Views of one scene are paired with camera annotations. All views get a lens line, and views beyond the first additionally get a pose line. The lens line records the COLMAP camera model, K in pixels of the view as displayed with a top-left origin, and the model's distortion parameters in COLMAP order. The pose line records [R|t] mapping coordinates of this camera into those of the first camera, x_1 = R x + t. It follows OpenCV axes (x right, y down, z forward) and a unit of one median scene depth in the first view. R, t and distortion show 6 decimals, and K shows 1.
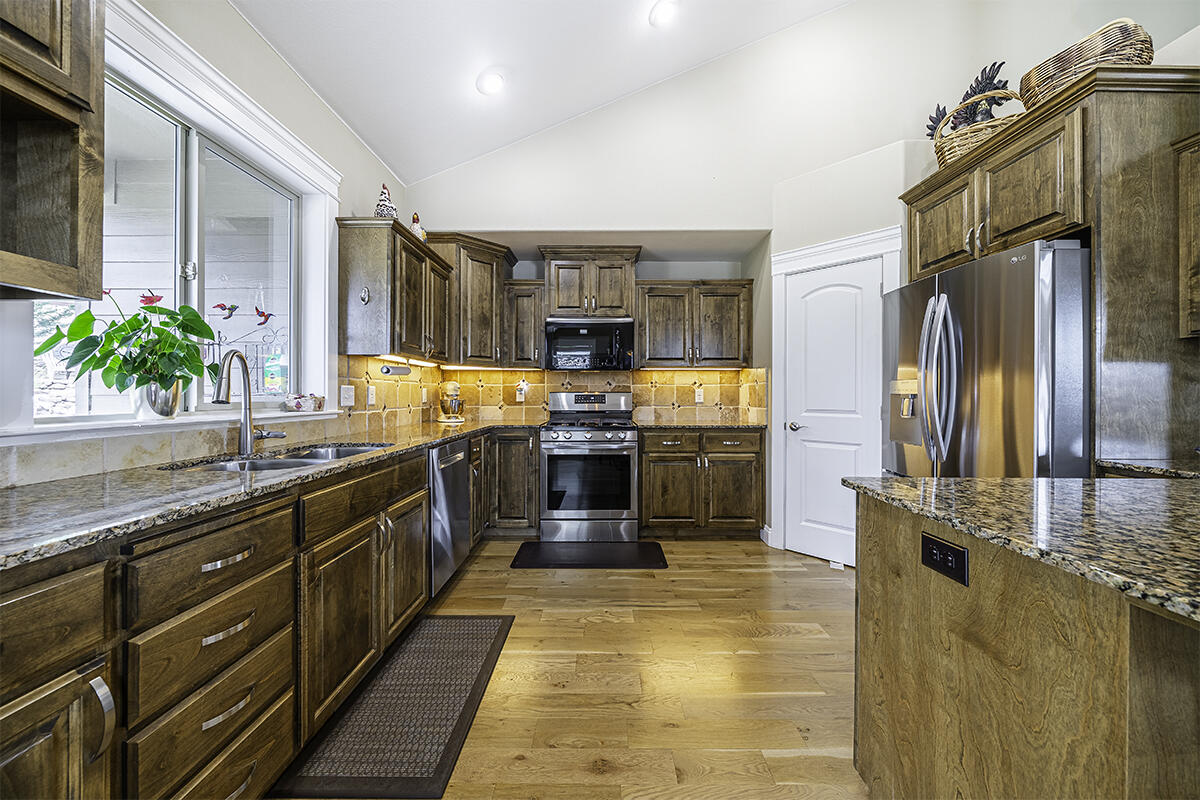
lens RADIAL K [[420.3, 0, 593.2], [0, 420.3, 394.3], [0, 0, 1]] dist [0.000901, -0.000555]
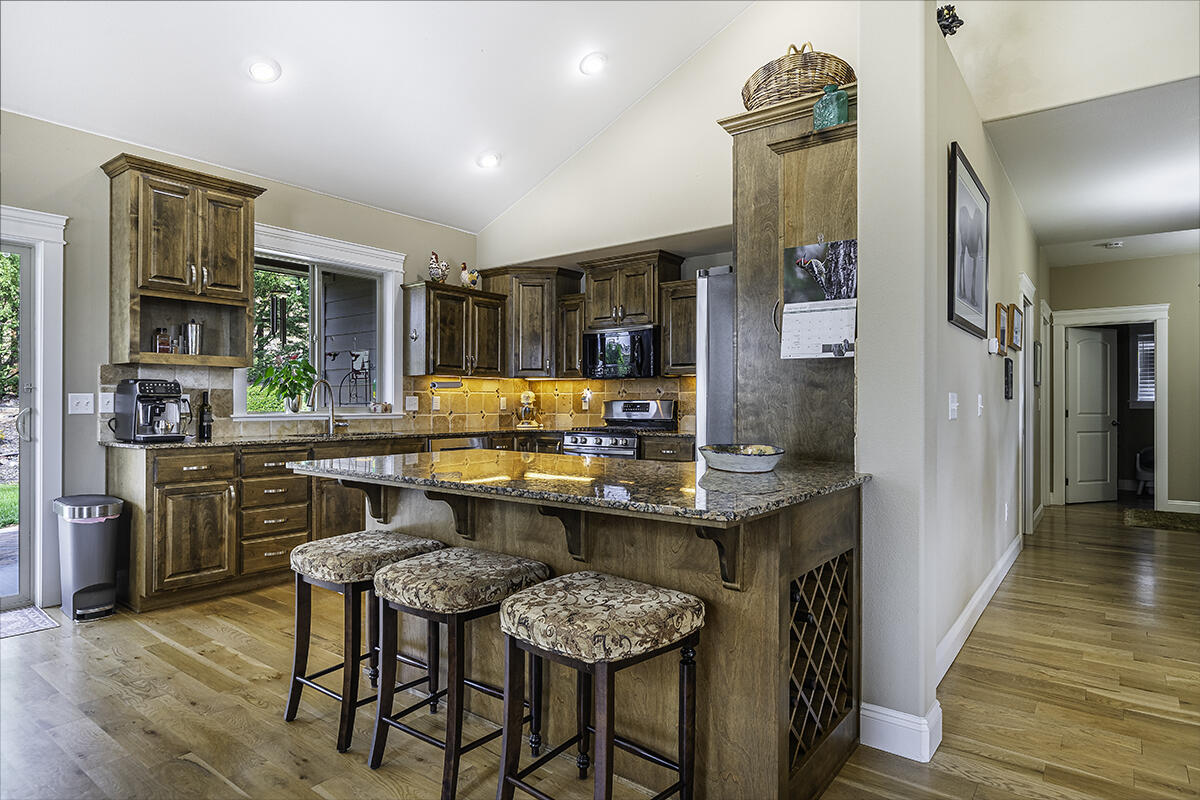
lens RADIAL K [[659.2, 0, 592.5], [0, 659.2, 405.1], [0, 0, 1]] dist [-0.004669, -0.000921]
pose [[0.794987, -0.000123, -0.606626, 1.265806], [0.000887, 0.999999, 0.000960, 0.007043], [0.606625, -0.001302, 0.794987, -0.422105]]
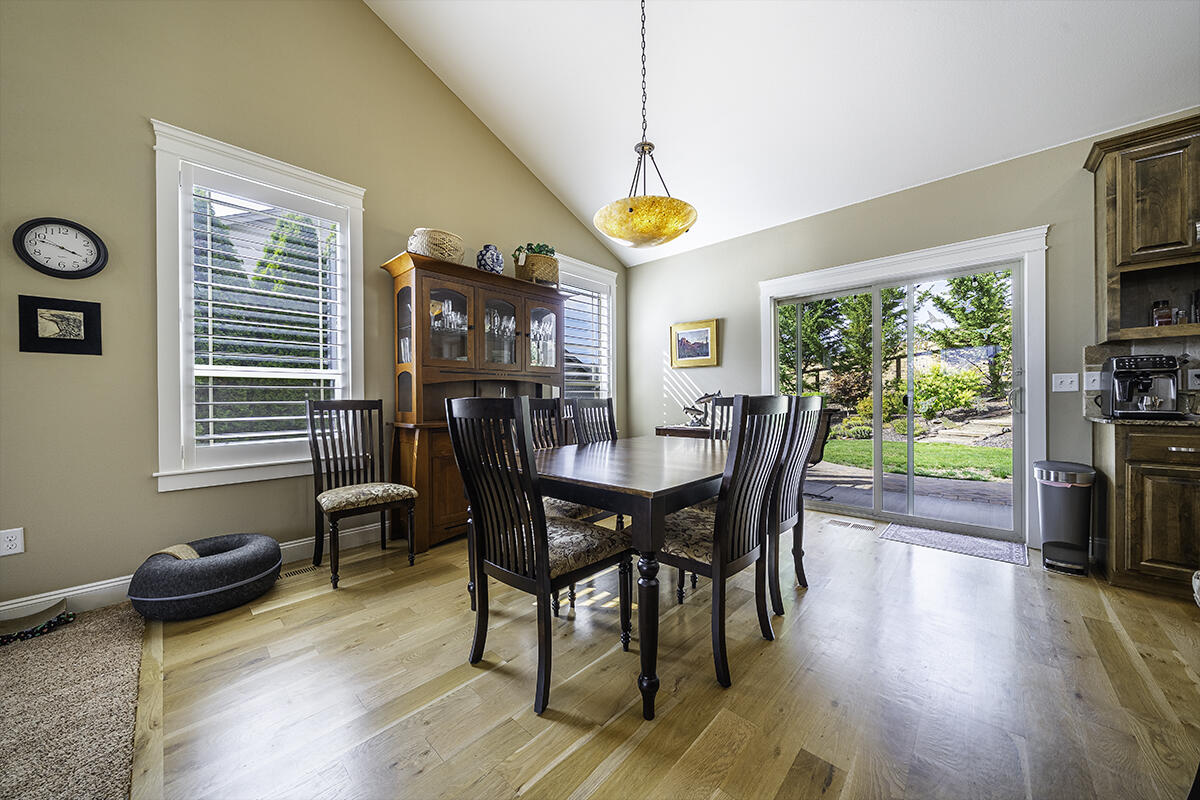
lens RADIAL K [[420.3, 0, 599.7], [0, 420.3, 399.0], [0, 0, 1]] dist [0.000901, -0.000555]
pose [[-0.674162, 0.005635, -0.738562, 1.086258], [0.009869, 0.999950, -0.001379, 0.034365], [0.738518, -0.008218, -0.674184, -0.126960]]
